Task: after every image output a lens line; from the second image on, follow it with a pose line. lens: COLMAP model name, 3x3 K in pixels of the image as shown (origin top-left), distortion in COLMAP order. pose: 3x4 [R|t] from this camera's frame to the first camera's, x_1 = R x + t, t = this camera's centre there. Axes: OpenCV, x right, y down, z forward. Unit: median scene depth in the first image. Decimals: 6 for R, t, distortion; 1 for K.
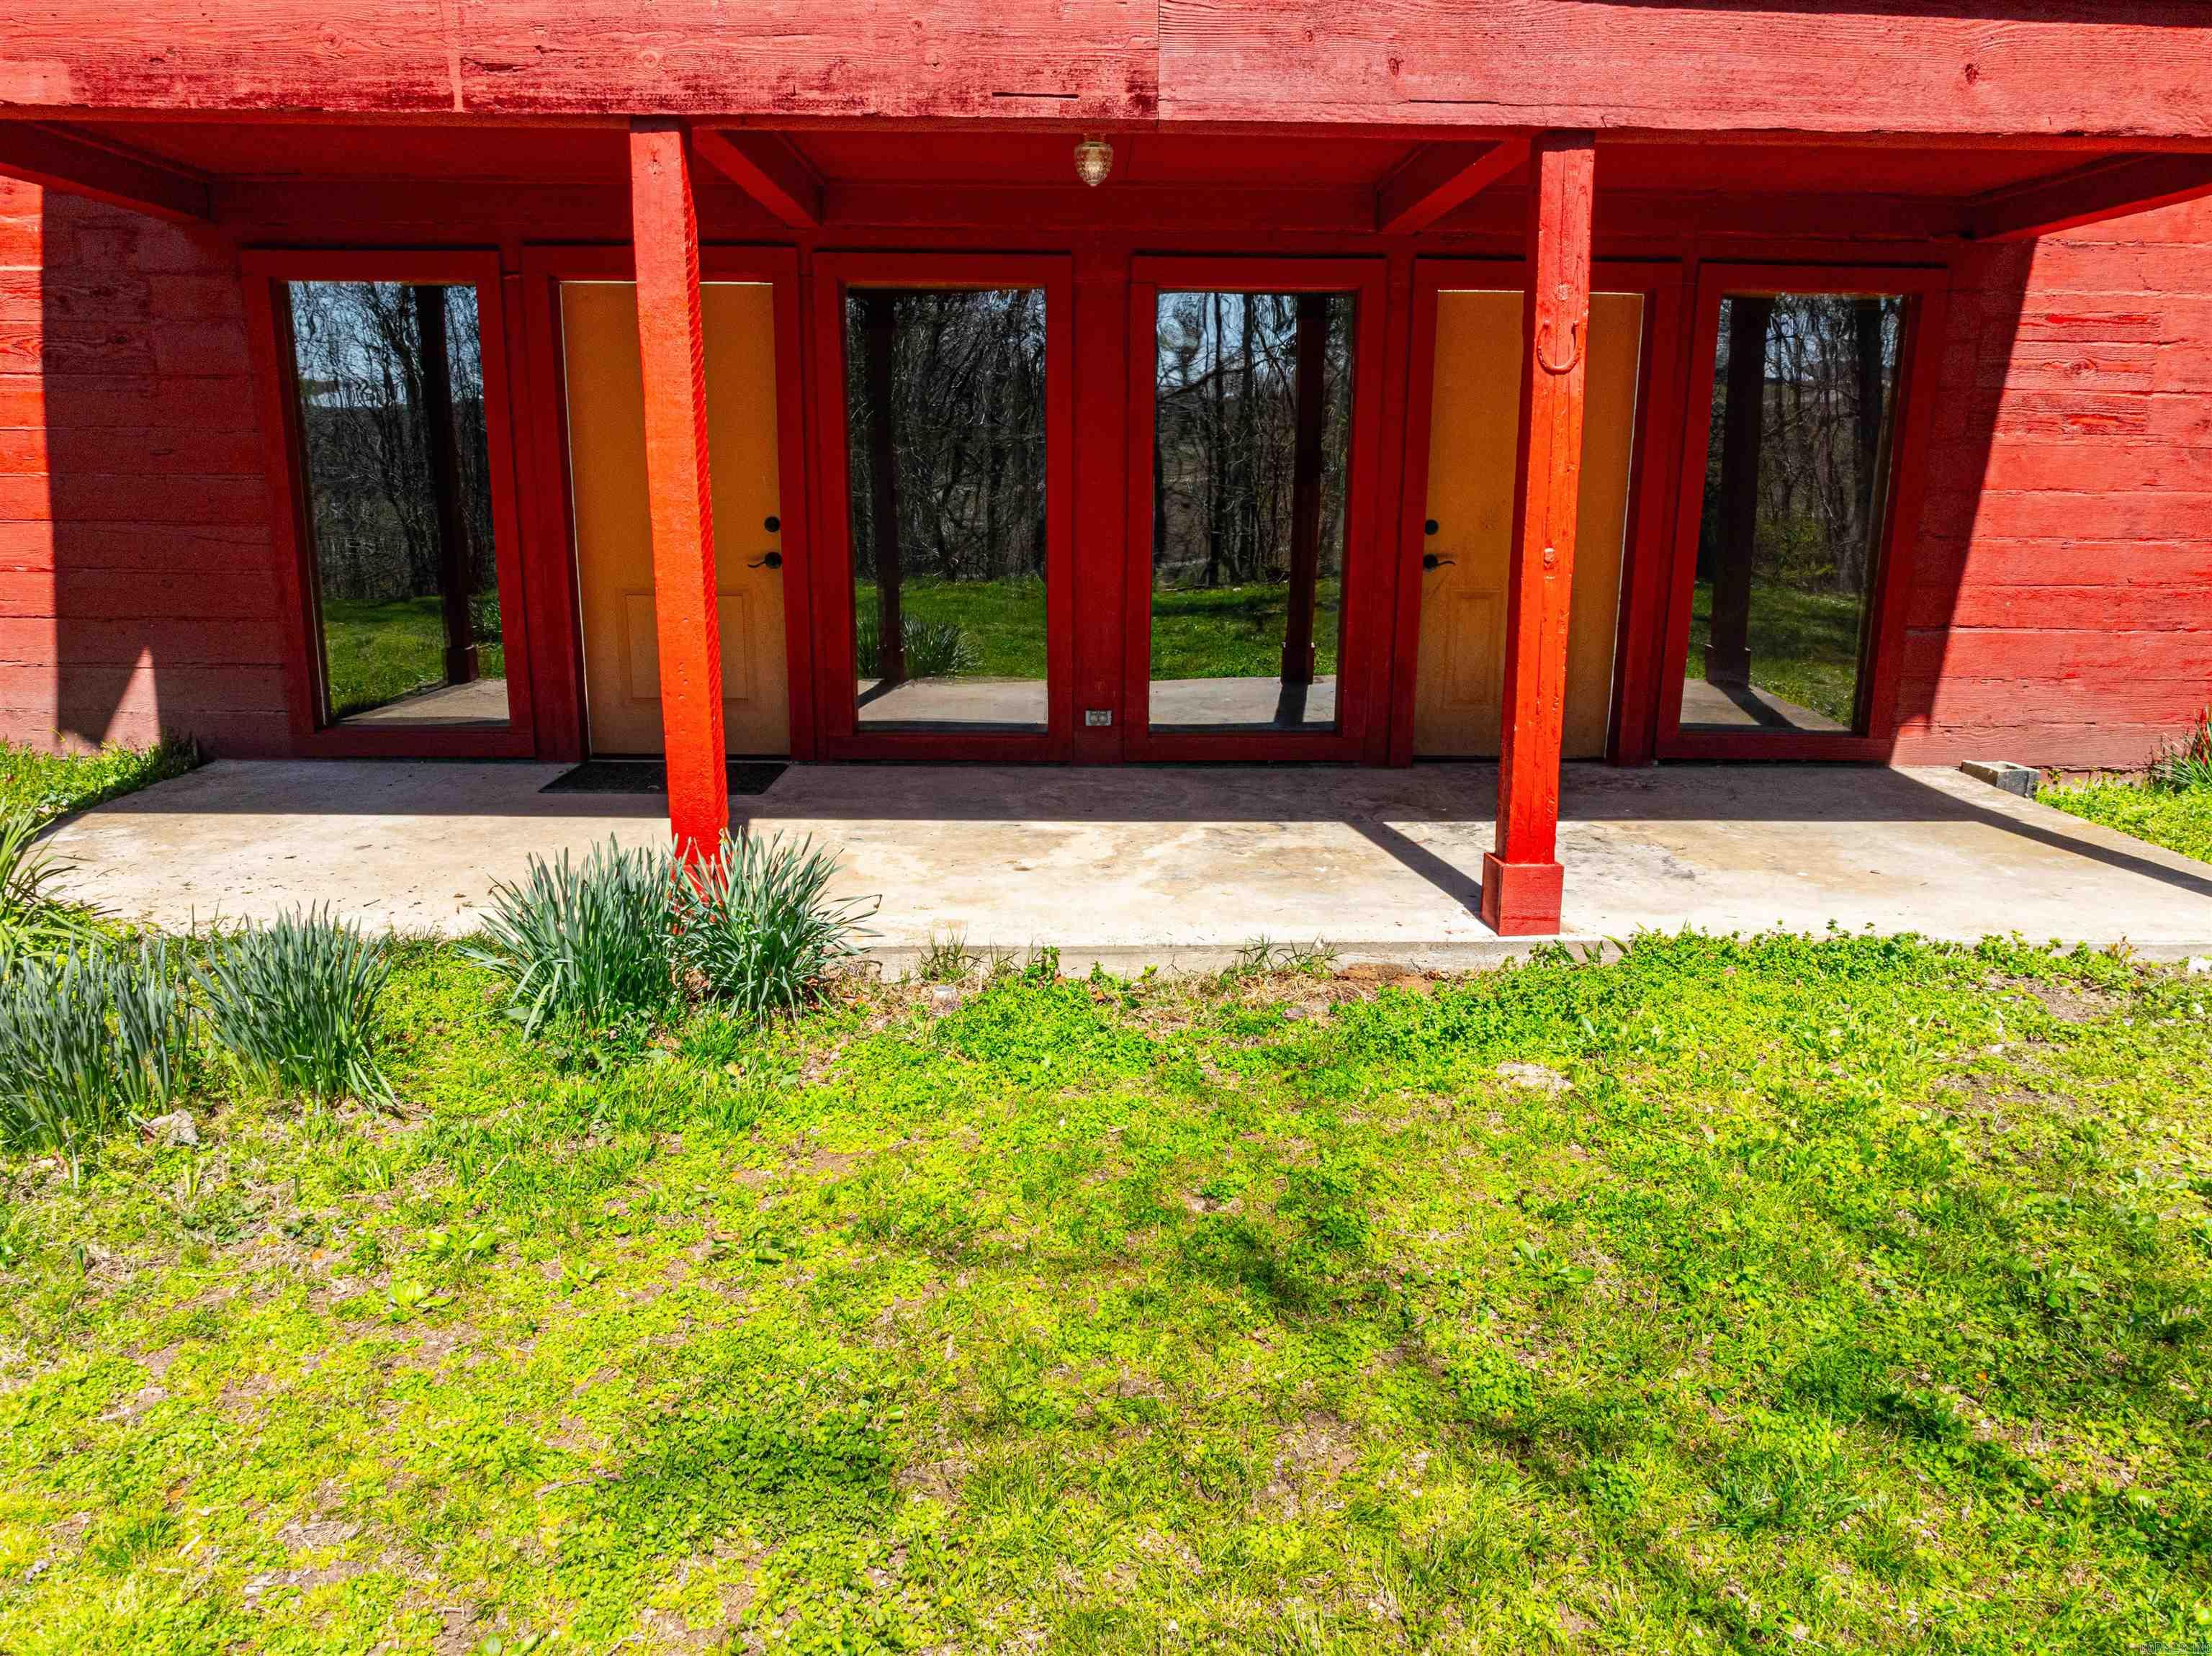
lens RADIAL K [[1548.9, 0, 1113.4], [0, 1548.9, 818.8], [0, 0, 1]] dist [-0.034290, 0.020027]
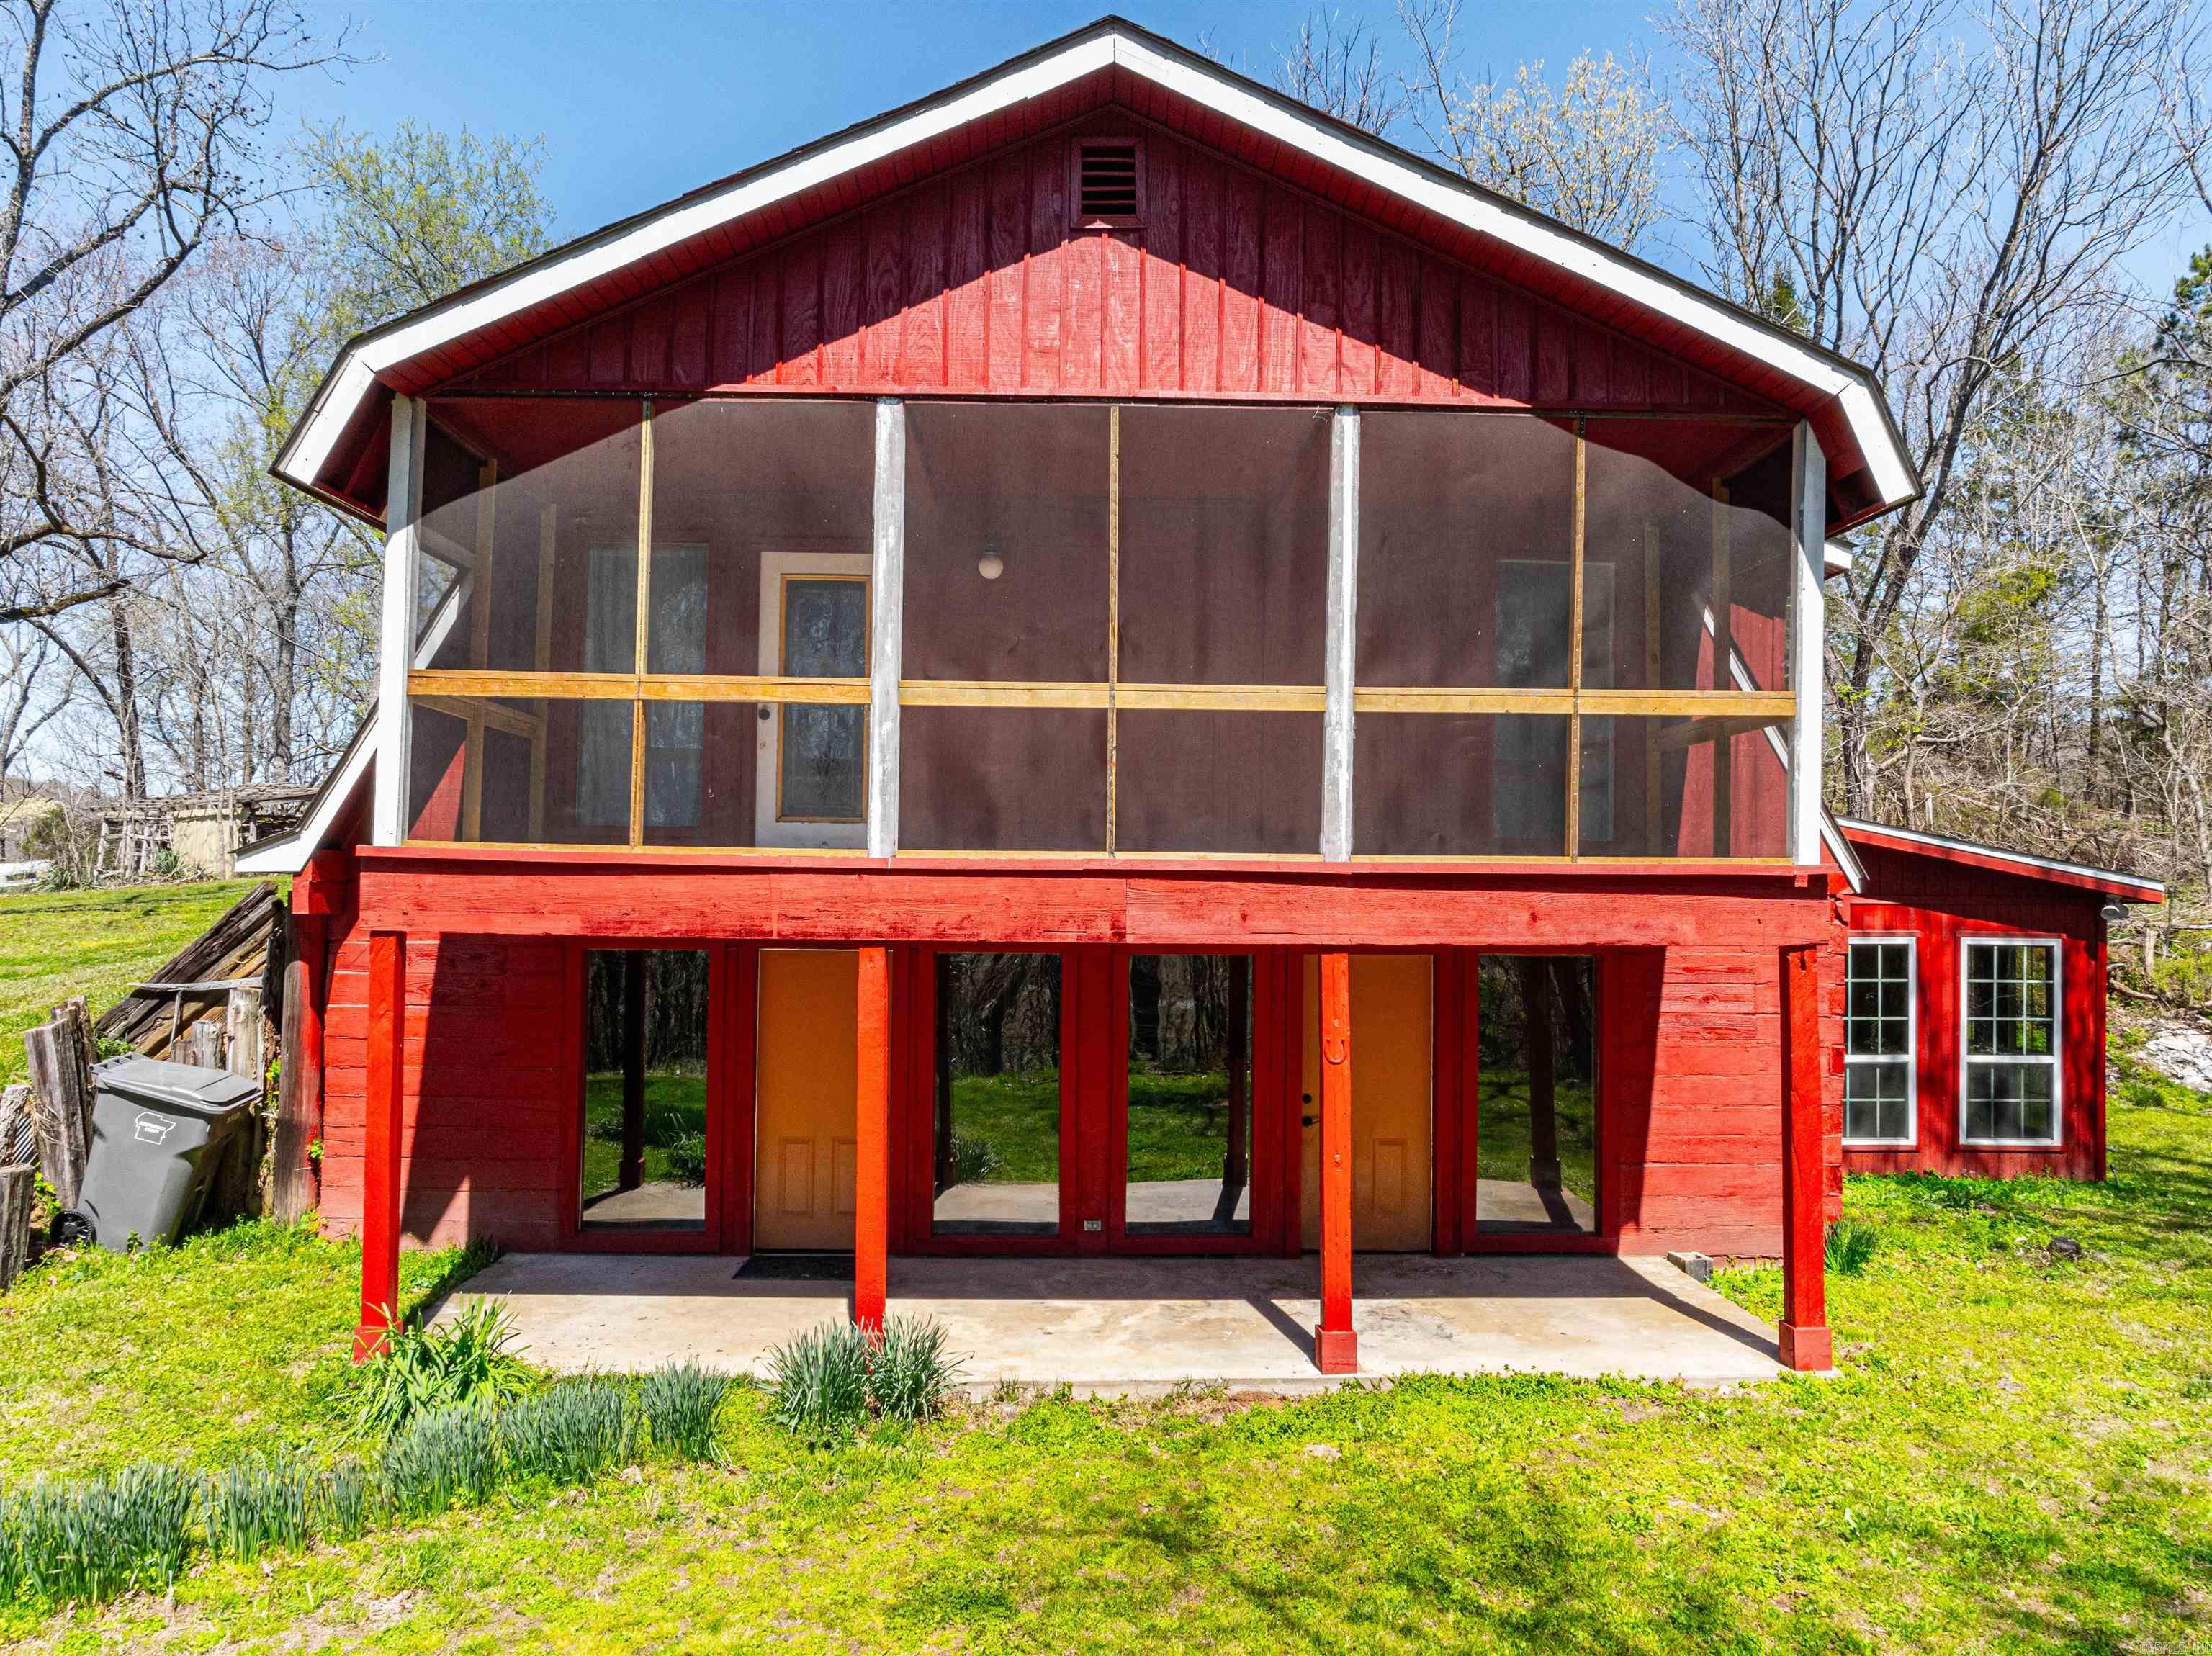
lens RADIAL K [[1548.9, 0, 1111.3], [0, 1548.9, 828.4], [0, 0, 1]] dist [-0.034290, 0.020027]
pose [[0.999970, 0.001341, 0.007687, -0.004770], [0.000753, 0.963930, -0.266156, -0.057637], [-0.007766, 0.266154, 0.963899, -0.871806]]
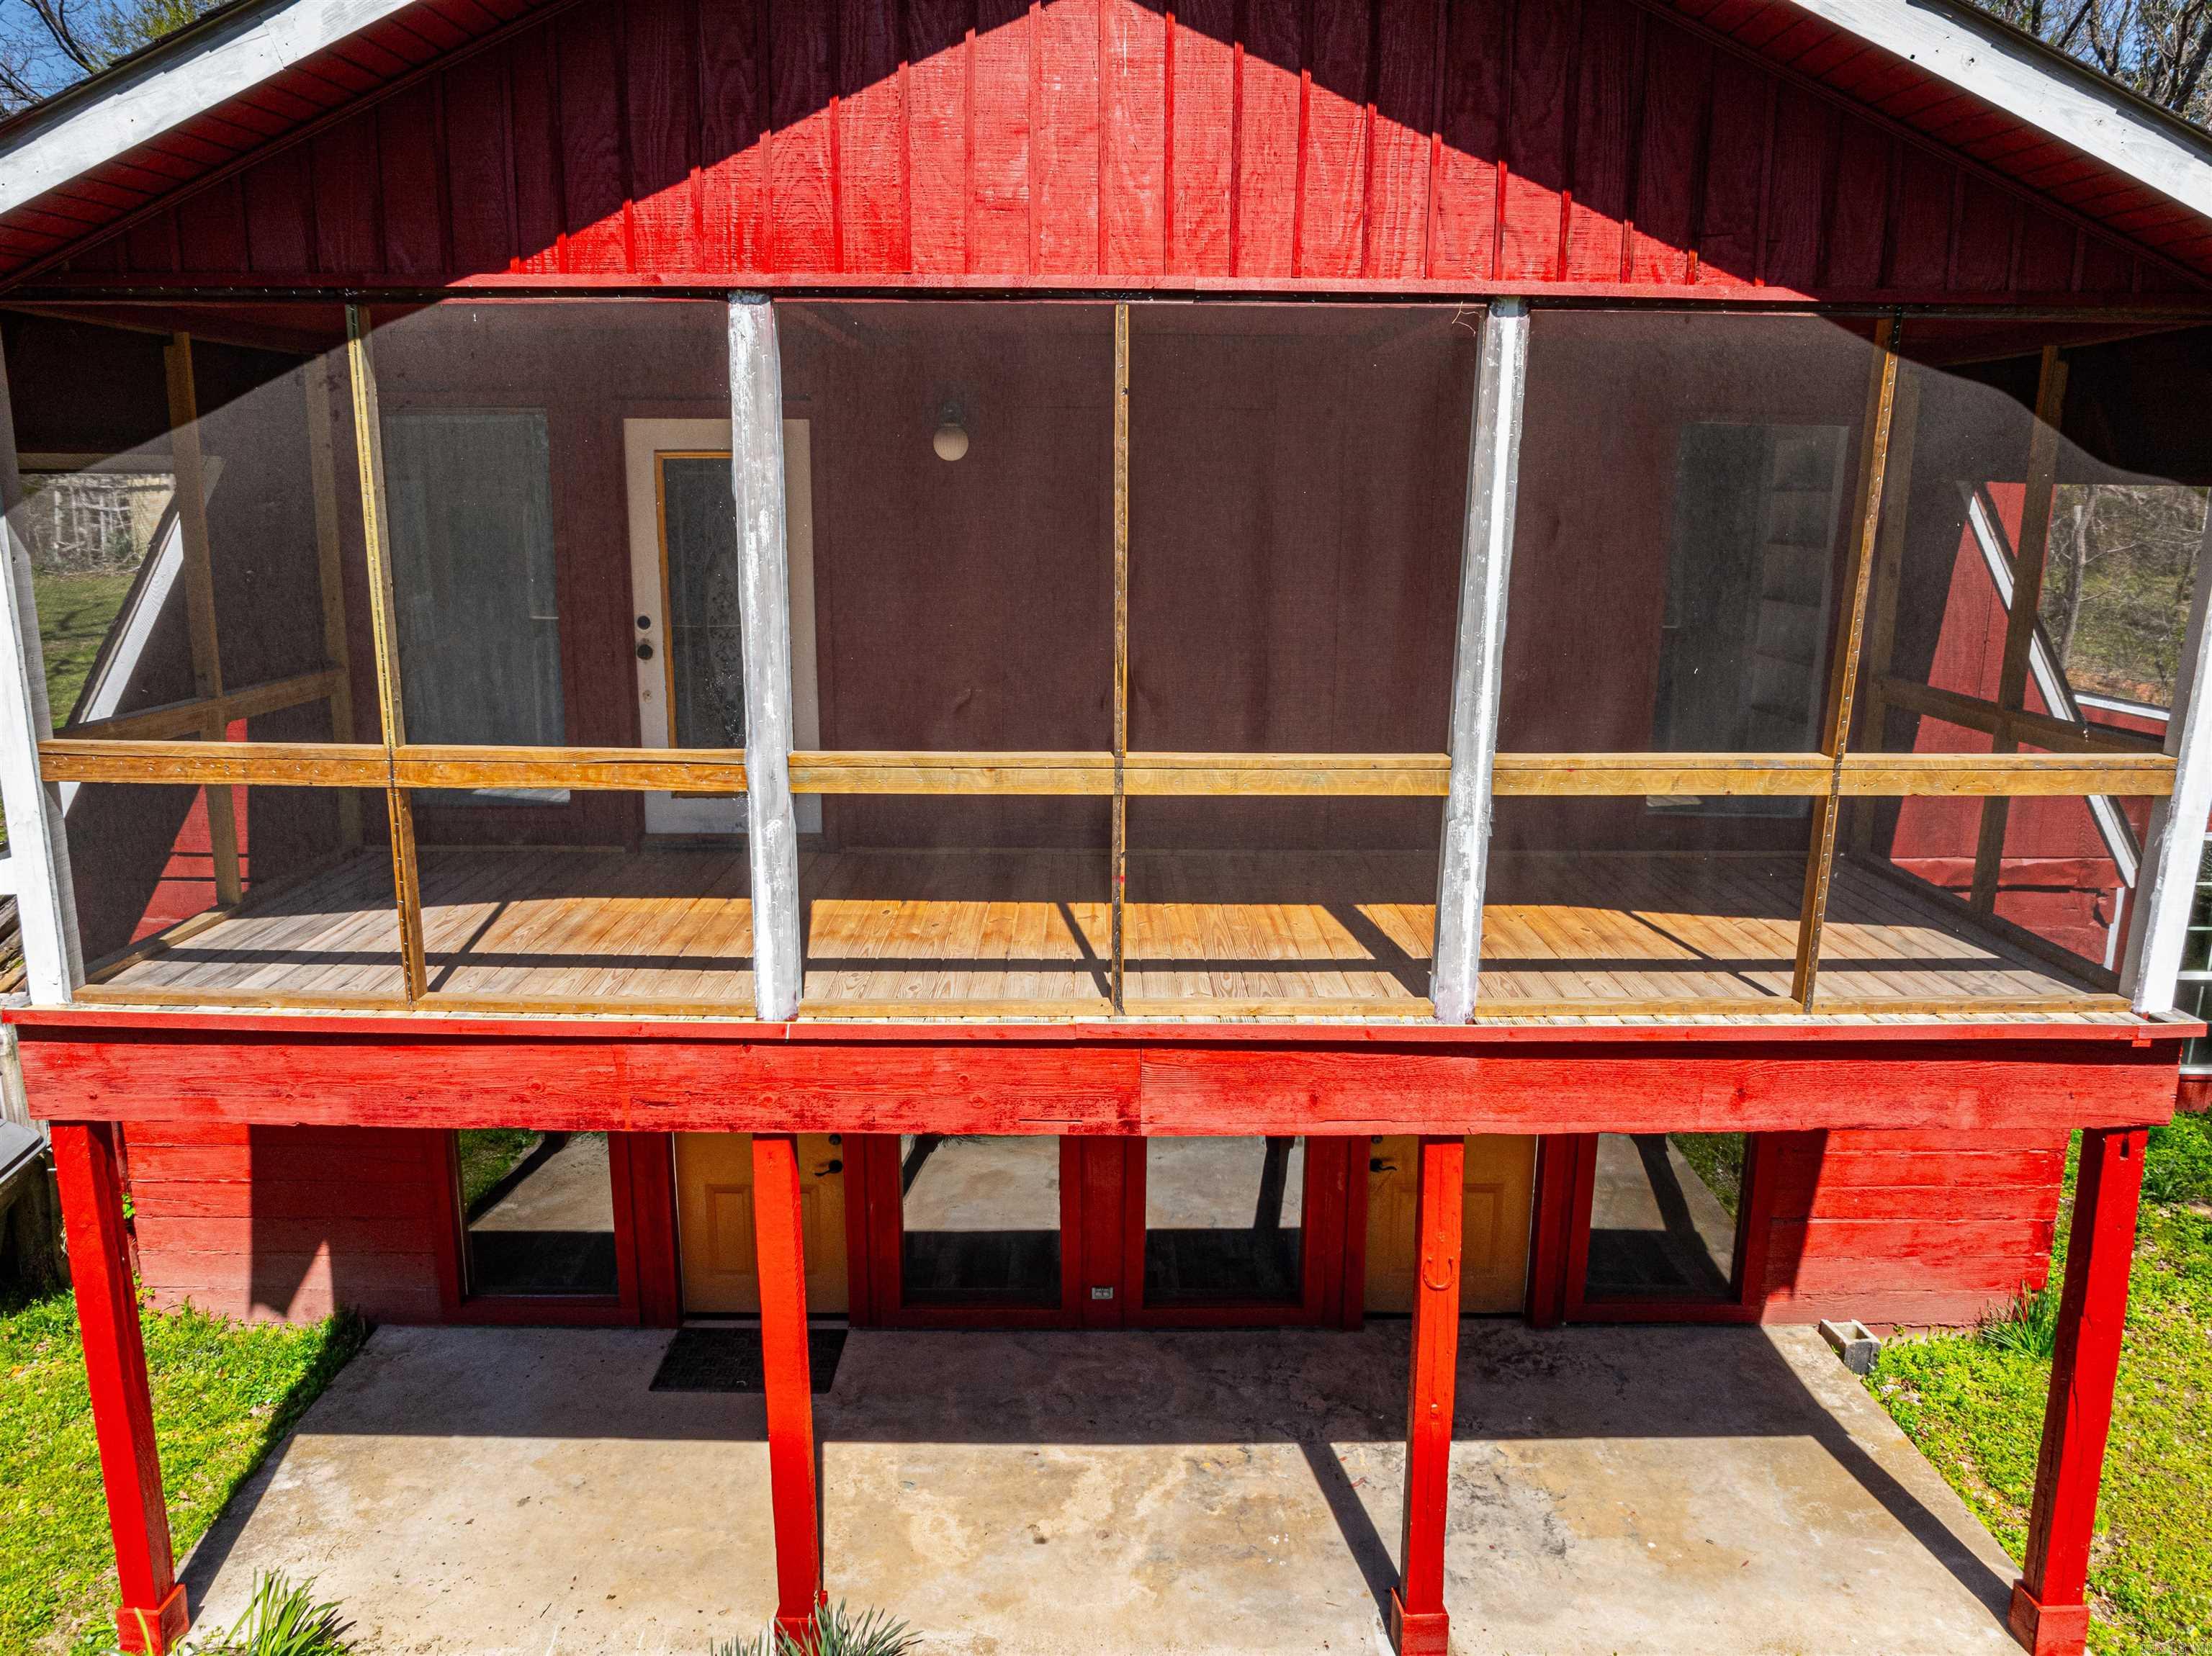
lens RADIAL K [[1548.9, 0, 1113.6], [0, 1548.9, 817.8], [0, 0, 1]] dist [-0.034290, 0.020027]
pose [[0.999942, -0.000233, -0.010800, 0.018391], [0.000033, 0.999829, -0.018487, -0.638740], [0.010803, 0.018485, 0.999771, -0.336116]]
